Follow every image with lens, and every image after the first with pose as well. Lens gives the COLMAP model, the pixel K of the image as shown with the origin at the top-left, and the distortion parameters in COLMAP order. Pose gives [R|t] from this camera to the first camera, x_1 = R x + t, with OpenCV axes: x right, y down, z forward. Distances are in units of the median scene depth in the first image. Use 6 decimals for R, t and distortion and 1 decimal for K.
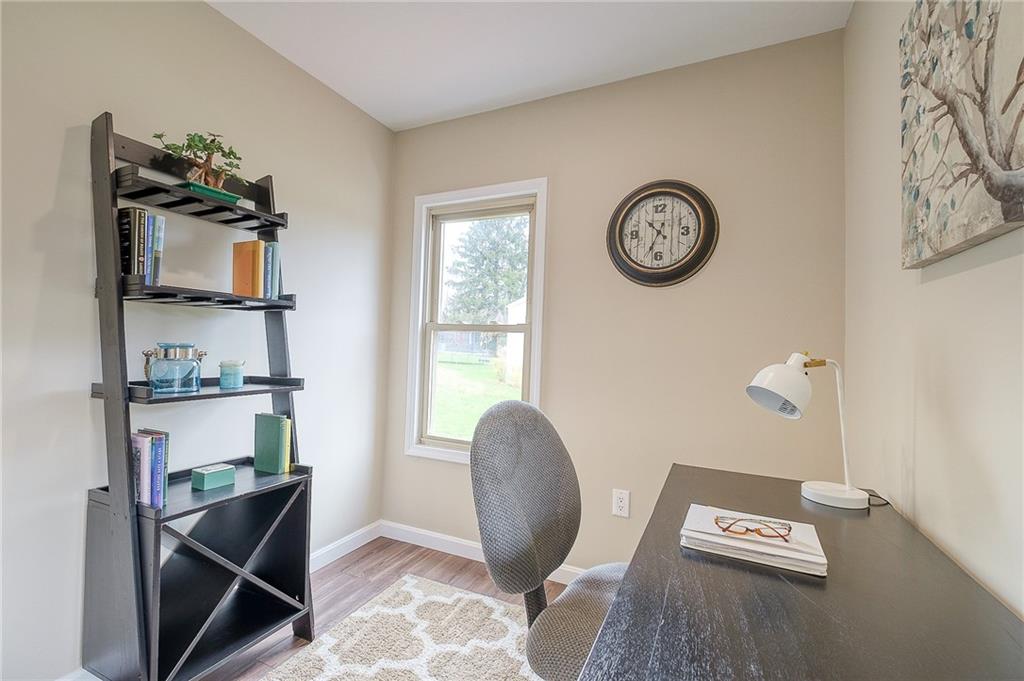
lens RADIAL K [[445.6, 0, 511.9], [0, 445.6, 339.0], [0, 0, 1]] dist [0.007670, -0.002415]
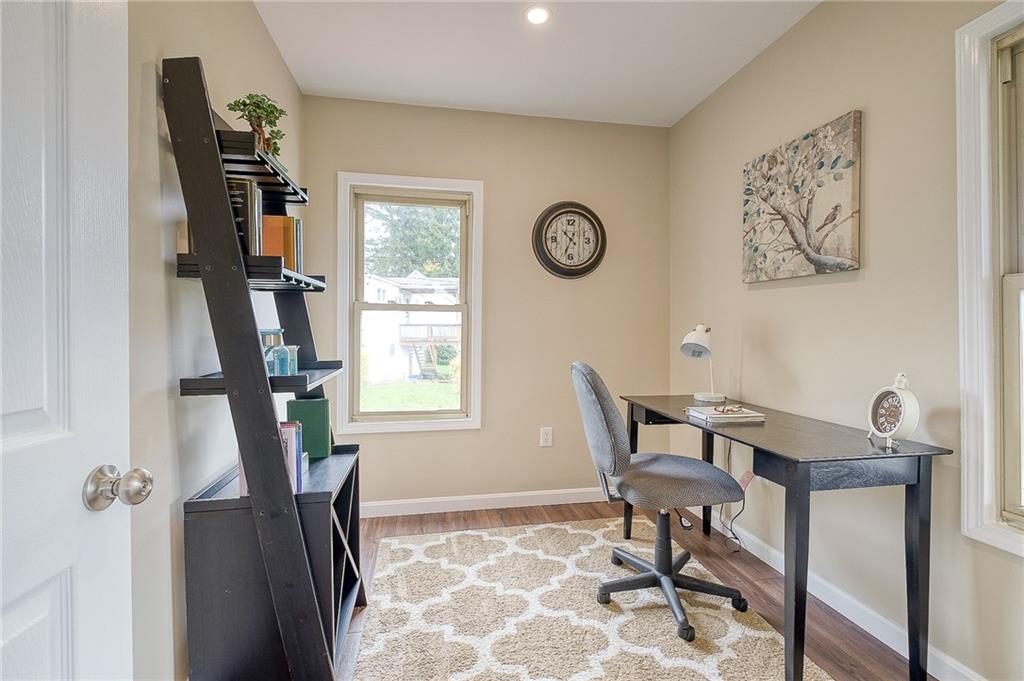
lens RADIAL K [[445.6, 0, 513.4], [0, 445.6, 337.6], [0, 0, 1]] dist [0.007670, -0.002415]
pose [[0.810753, -0.040179, 0.584007, -0.654639], [0.006296, 0.998183, 0.059934, -0.018795], [-0.585354, -0.044914, 0.809533, -0.035451]]
